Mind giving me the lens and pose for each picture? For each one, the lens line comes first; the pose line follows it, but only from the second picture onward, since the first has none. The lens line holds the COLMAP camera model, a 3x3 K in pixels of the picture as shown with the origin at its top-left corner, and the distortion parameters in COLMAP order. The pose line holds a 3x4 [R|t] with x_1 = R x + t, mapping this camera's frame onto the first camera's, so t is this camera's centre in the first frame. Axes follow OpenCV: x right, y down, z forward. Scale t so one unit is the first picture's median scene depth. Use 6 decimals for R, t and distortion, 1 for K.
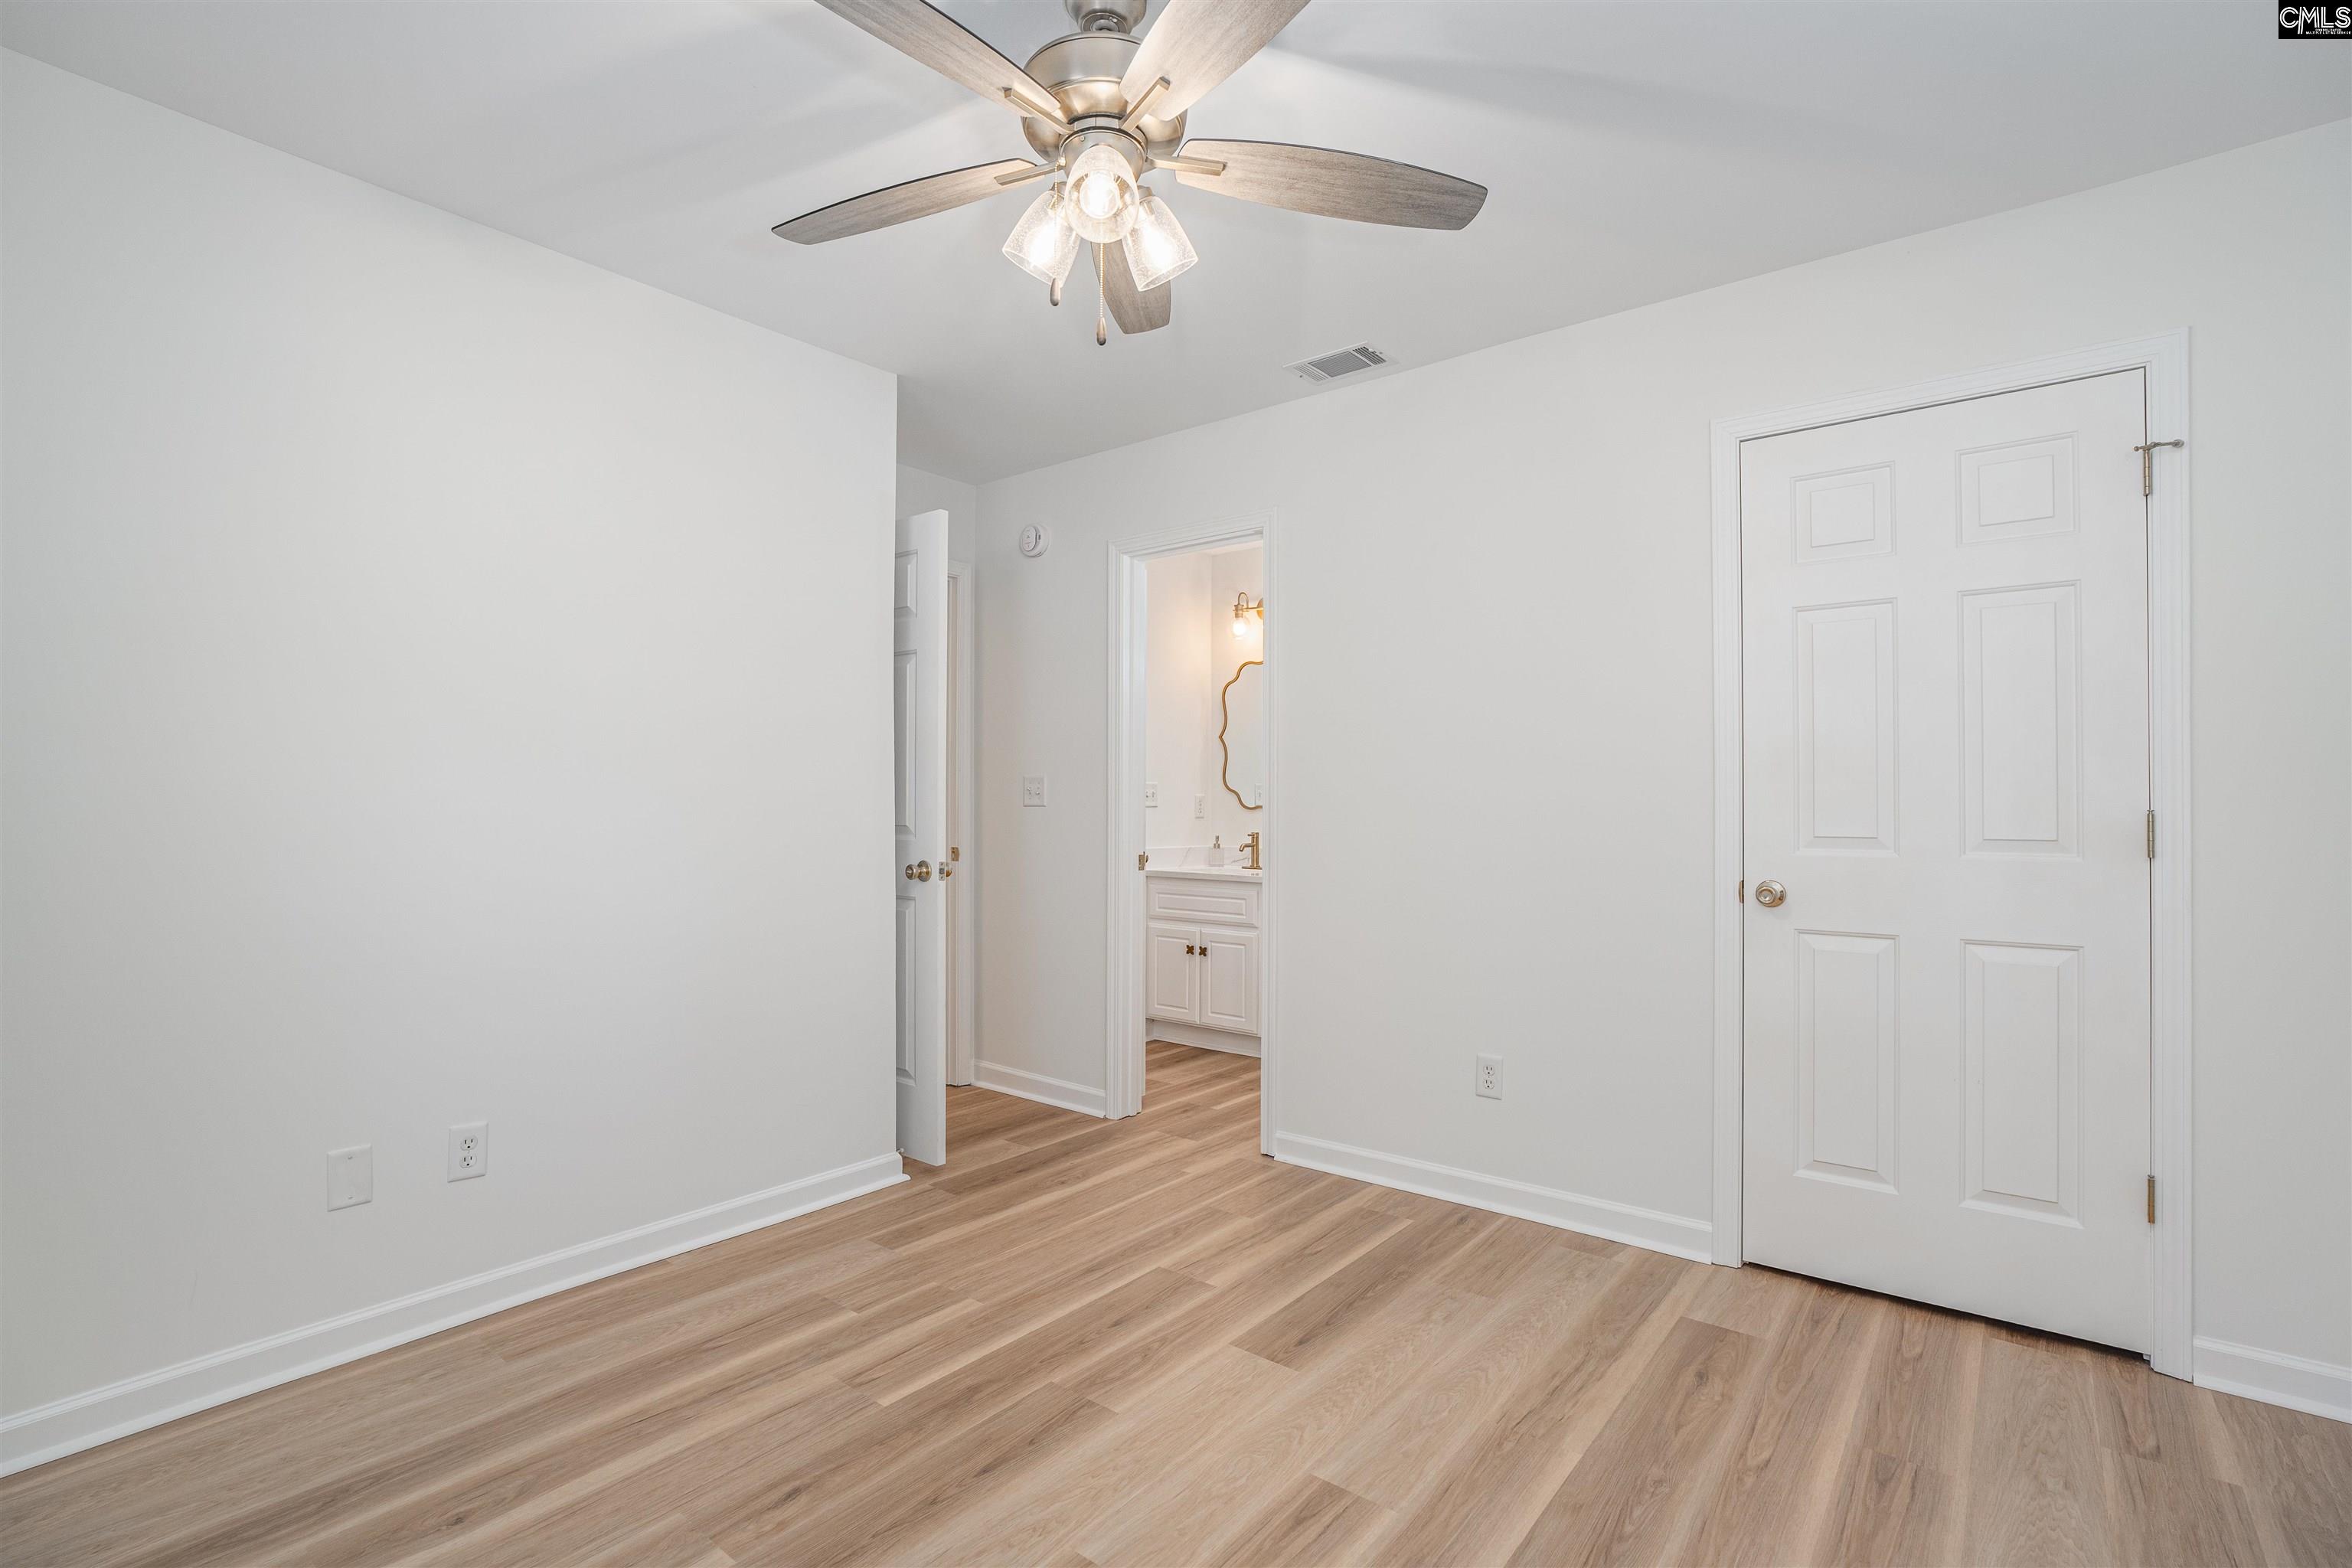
lens RADIAL K [[1092.0, 0, 1186.2], [0, 1092.0, 804.7], [0, 0, 1]] dist [-0.039972, 0.014783]
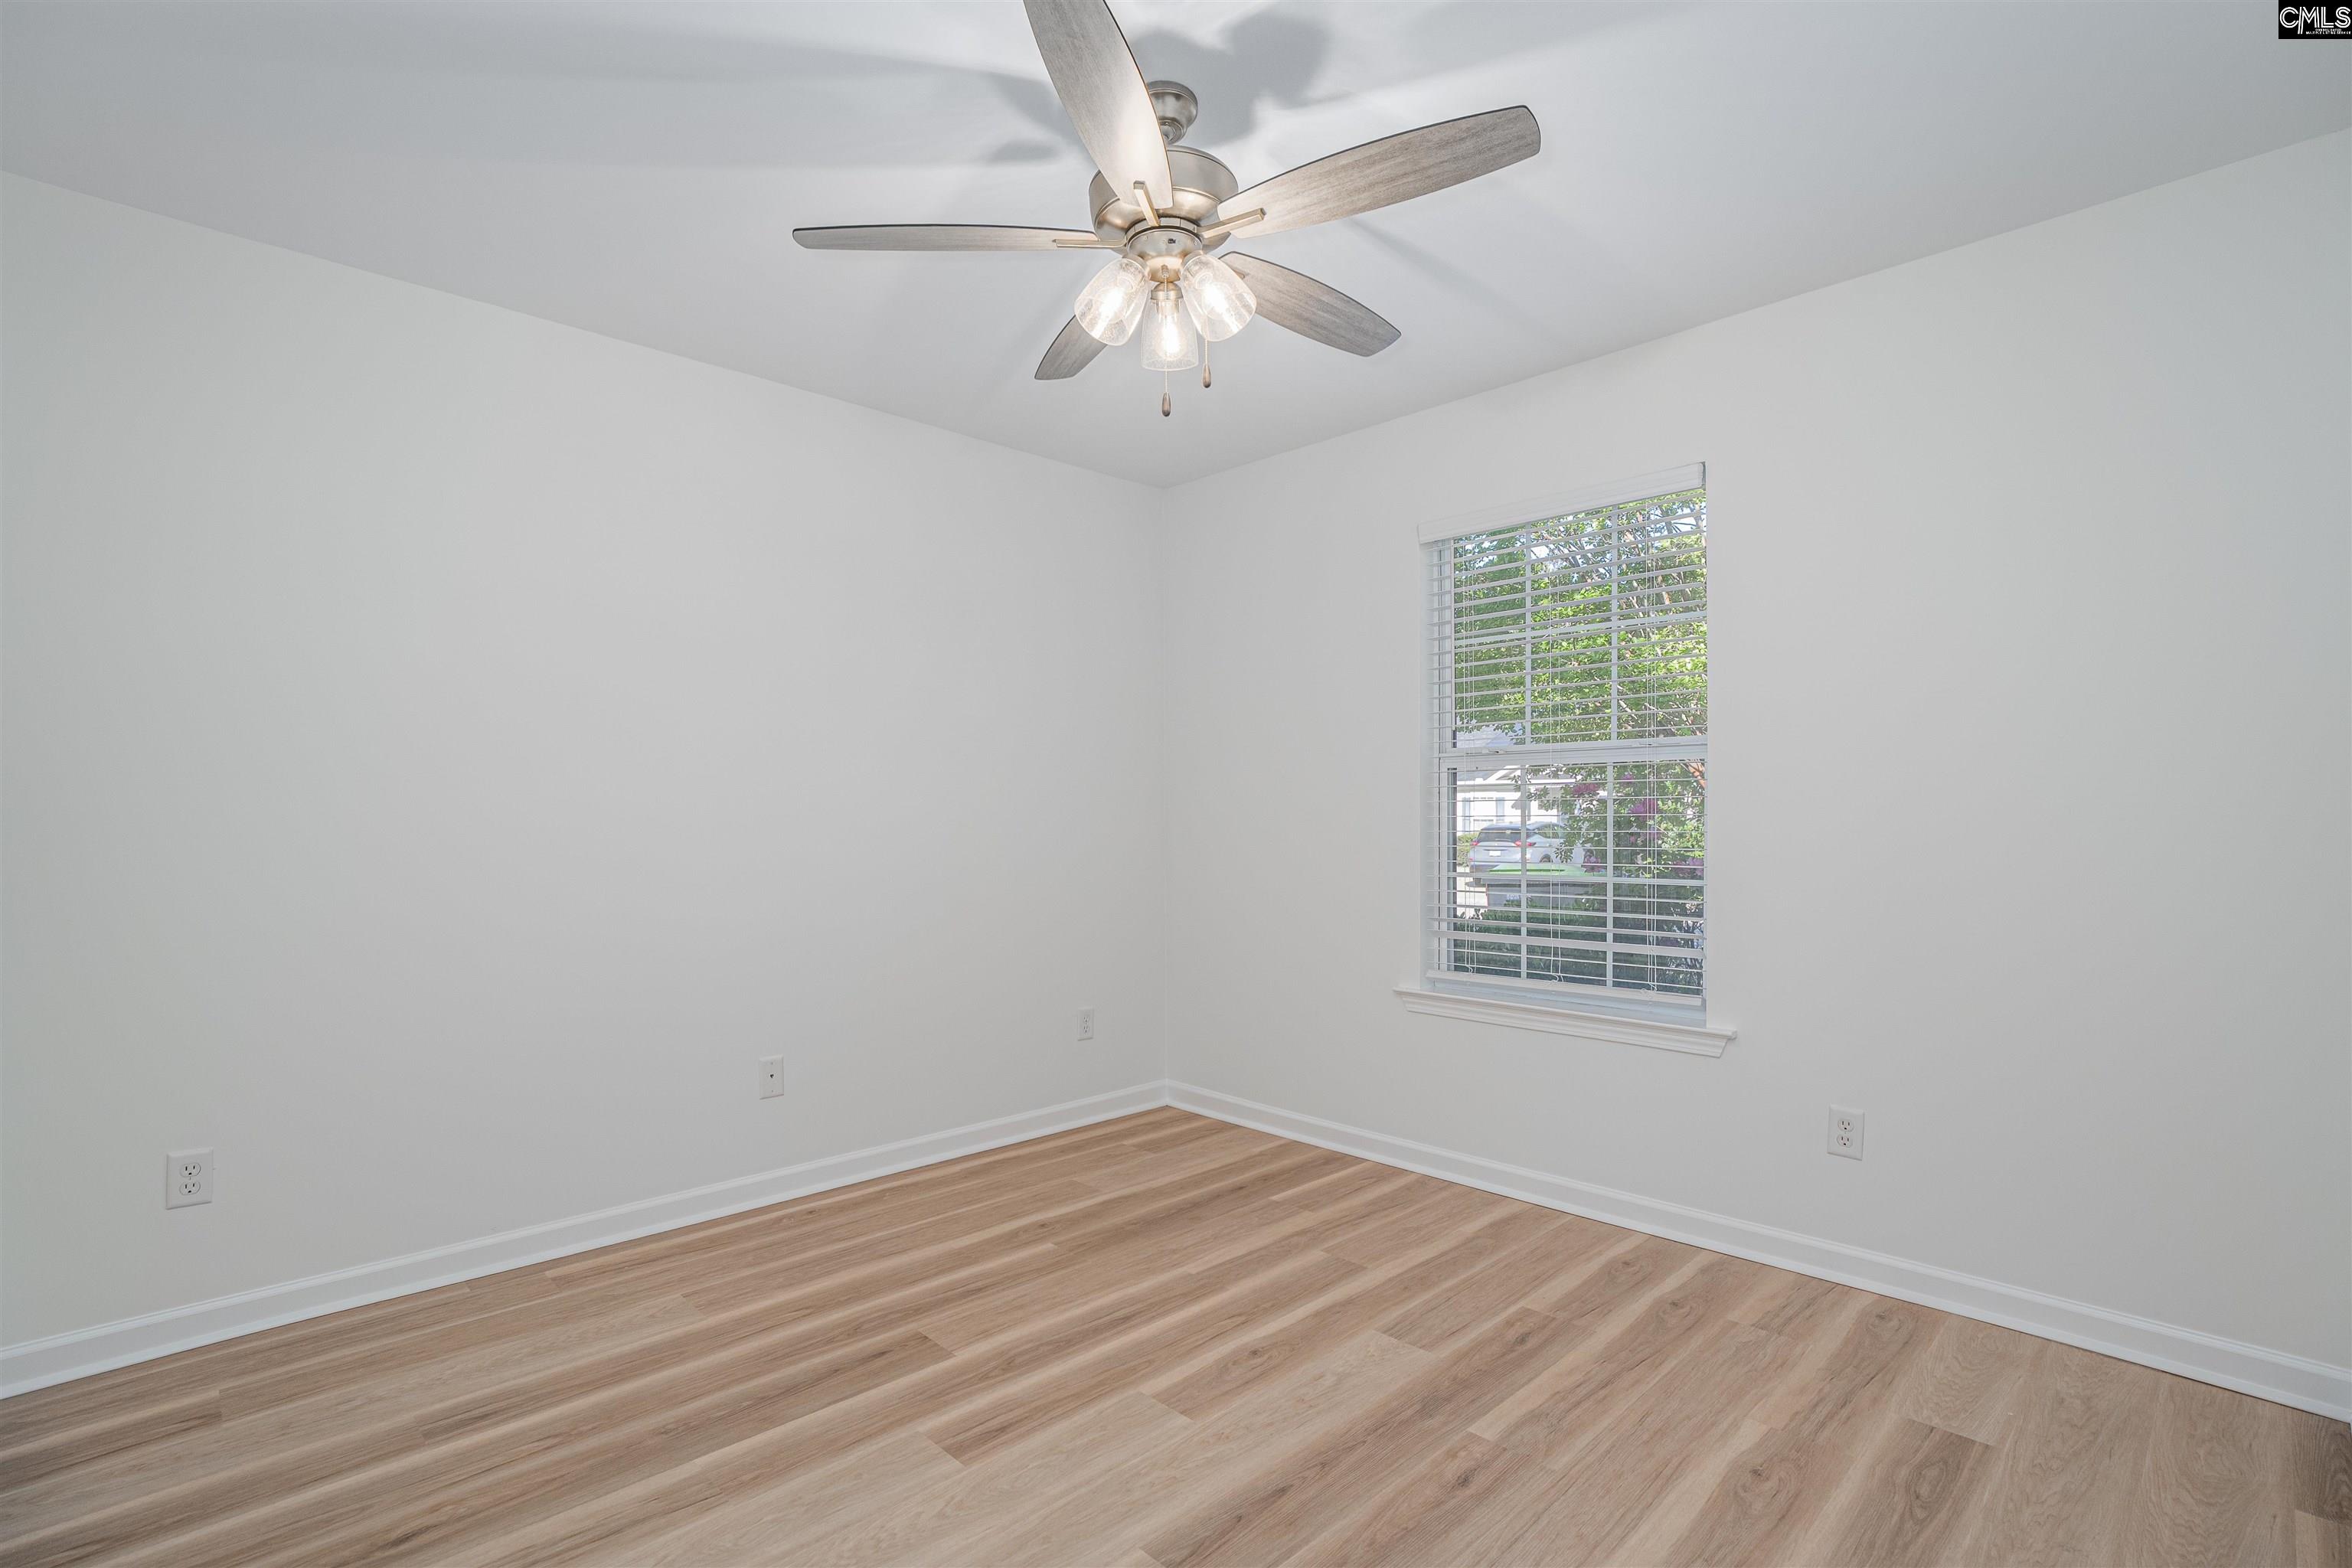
lens RADIAL K [[1092.0, 0, 1186.2], [0, 1092.0, 804.7], [0, 0, 1]] dist [-0.039972, 0.014783]
pose [[-0.993040, 0.002386, 0.117753, -0.212482], [0.001318, 0.999957, -0.009148, -0.001497], [-0.117770, -0.008929, -0.993001, 1.957828]]
